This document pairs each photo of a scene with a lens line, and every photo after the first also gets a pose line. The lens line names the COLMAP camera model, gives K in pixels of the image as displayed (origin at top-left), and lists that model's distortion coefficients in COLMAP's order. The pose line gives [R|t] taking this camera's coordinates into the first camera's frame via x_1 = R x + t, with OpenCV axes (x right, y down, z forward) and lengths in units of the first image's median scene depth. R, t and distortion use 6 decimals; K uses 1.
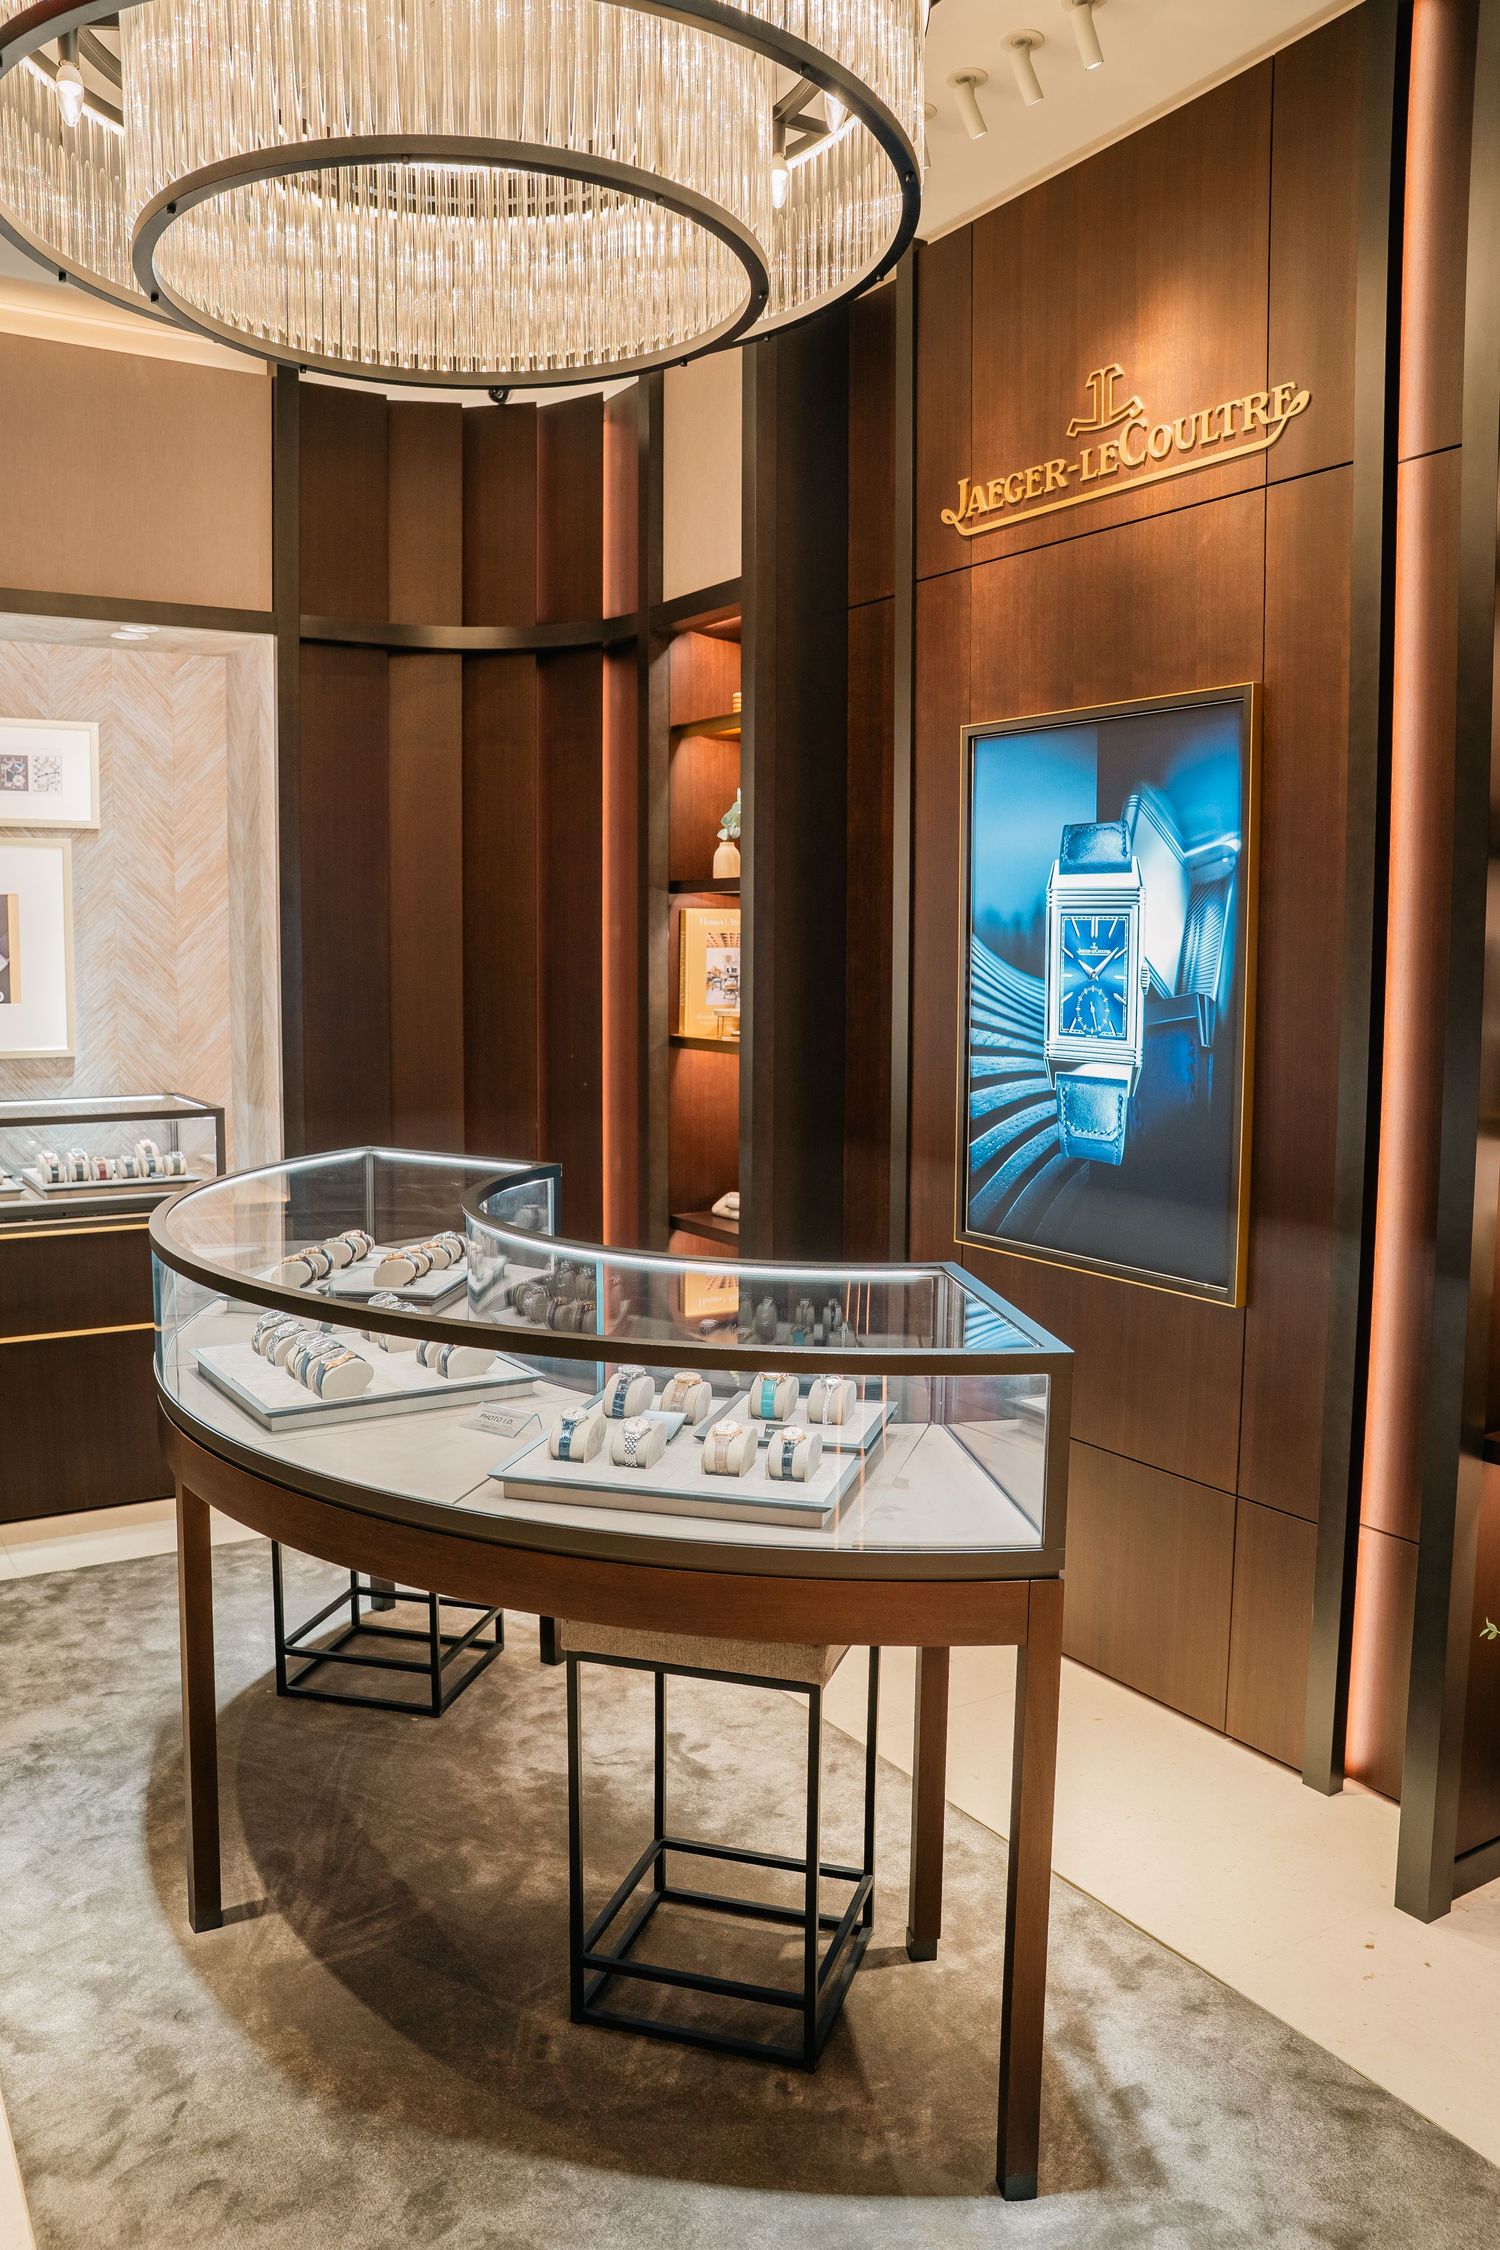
lens RADIAL K [[1705.8, 0, 760.6], [0, 1705.8, 1115.3], [0, 0, 1]] dist [-0.077183, 0.050341]
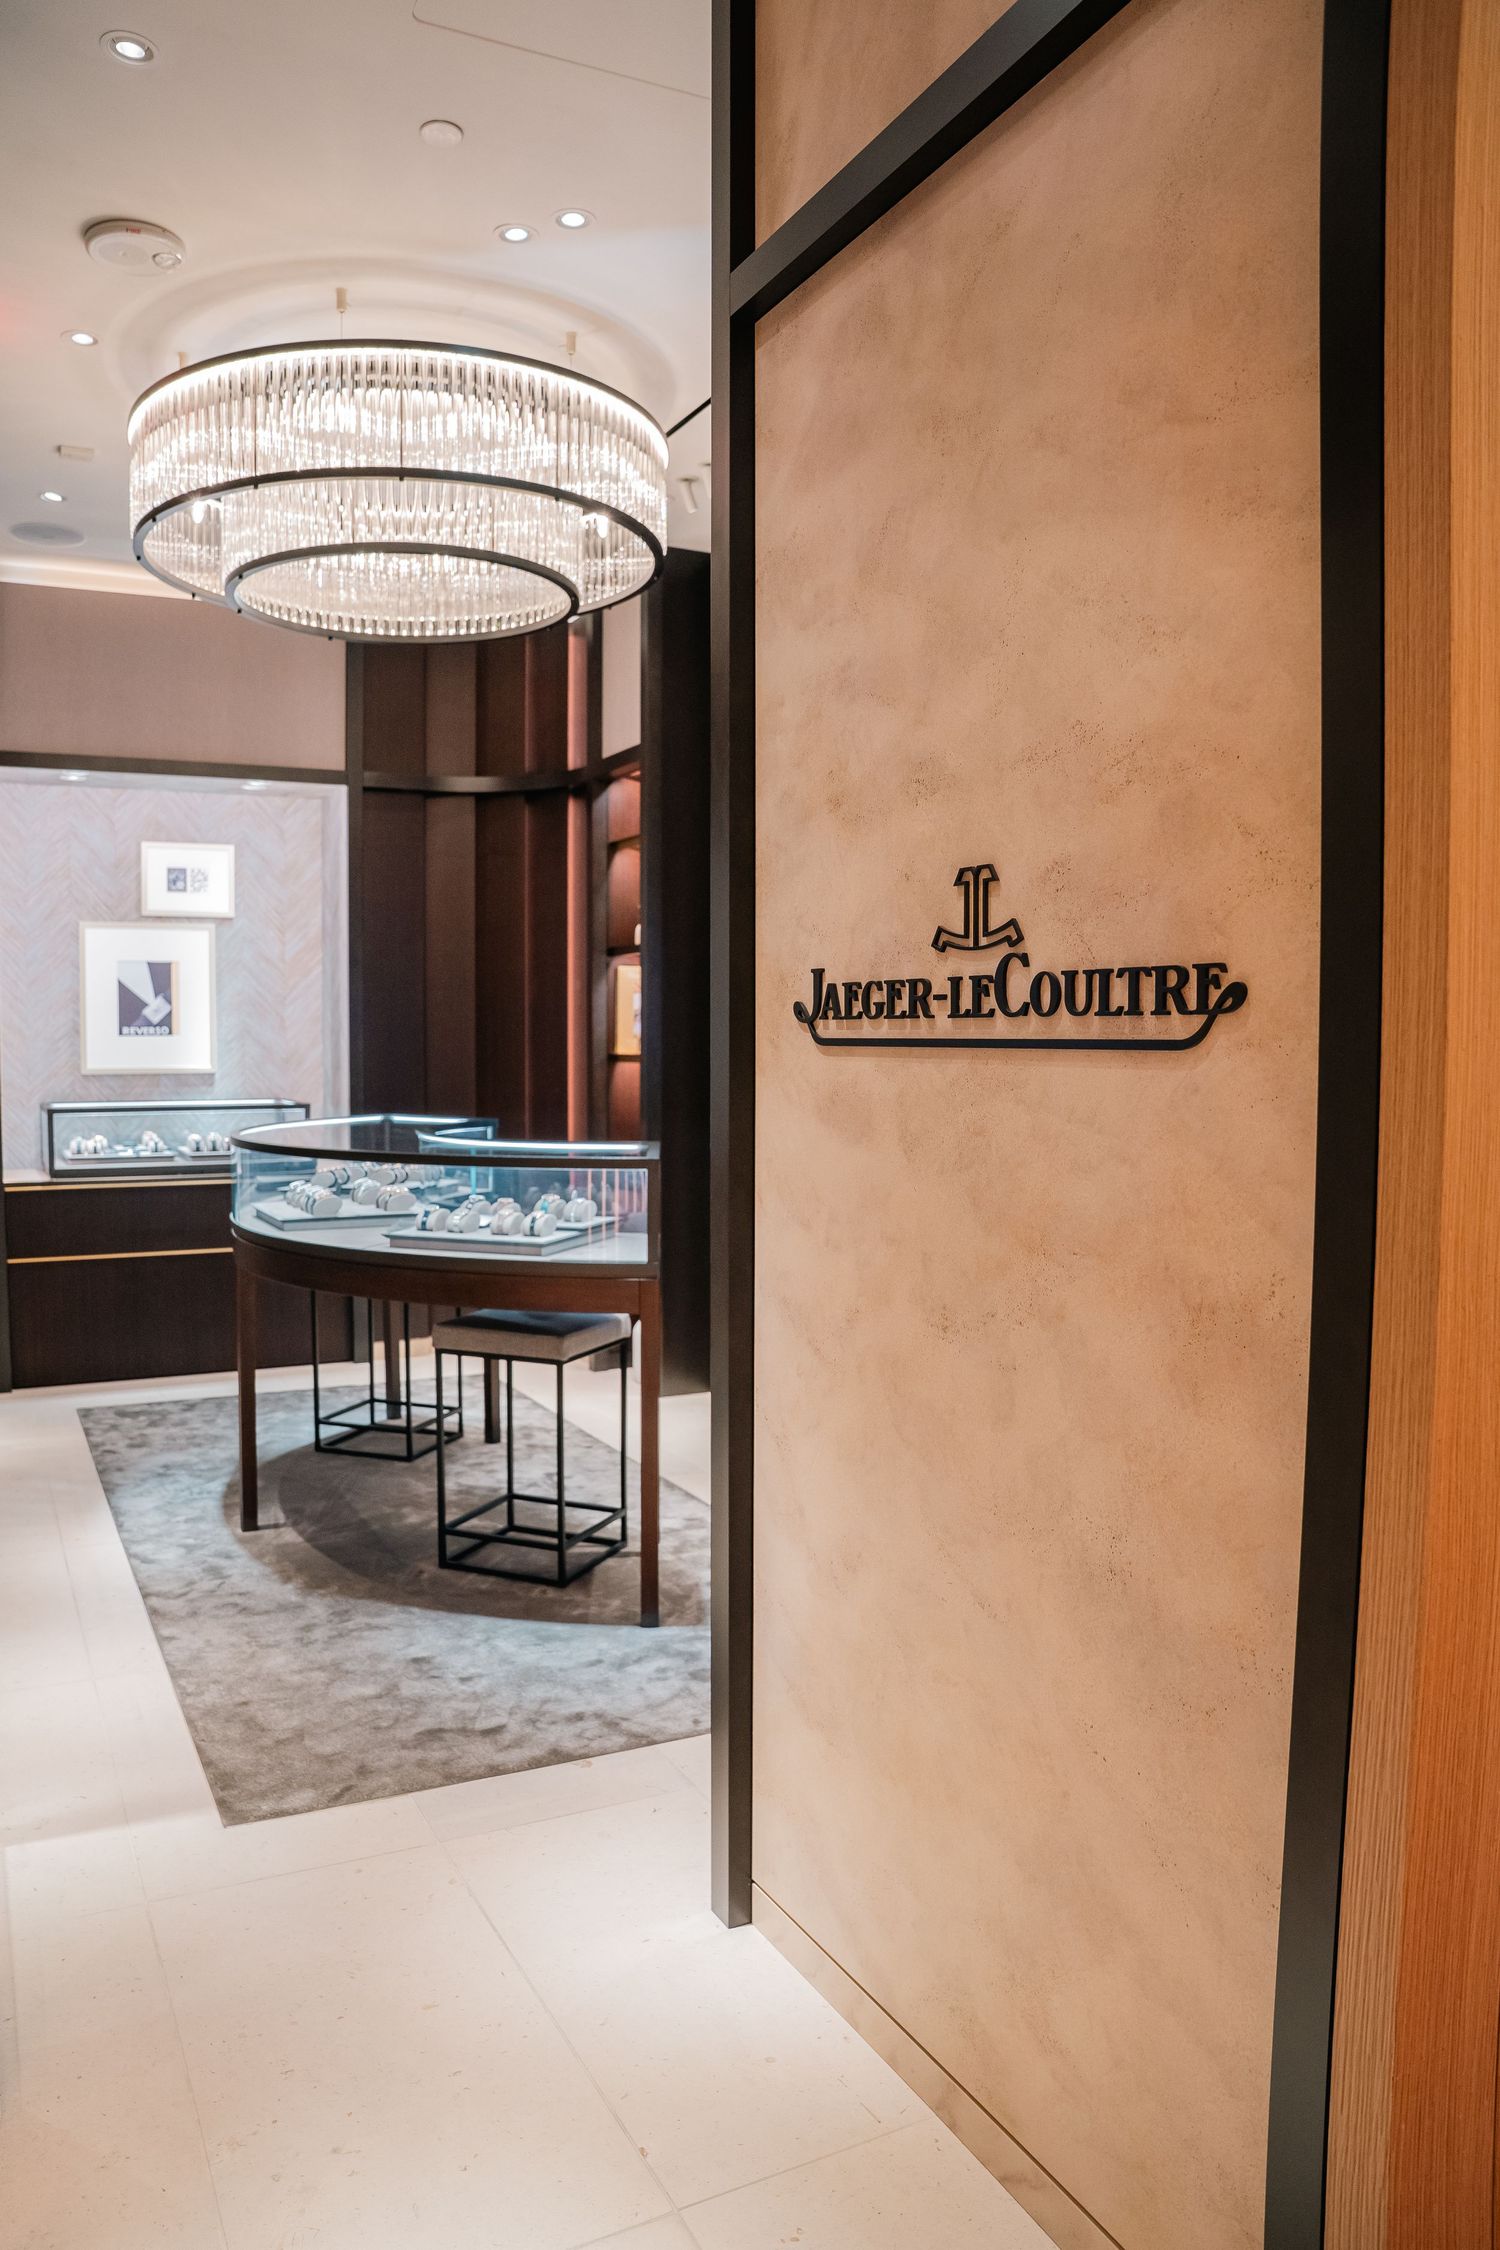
lens RADIAL K [[1599.7, 0, 746.5], [0, 1599.7, 1126.8], [0, 0, 1]] dist [-0.098108, -0.005962]
pose [[0.996022, 0.002028, -0.089084, 0.198909], [-0.006061, 0.998968, -0.045016, 0.081555], [0.088901, 0.045377, 0.995006, -0.365796]]
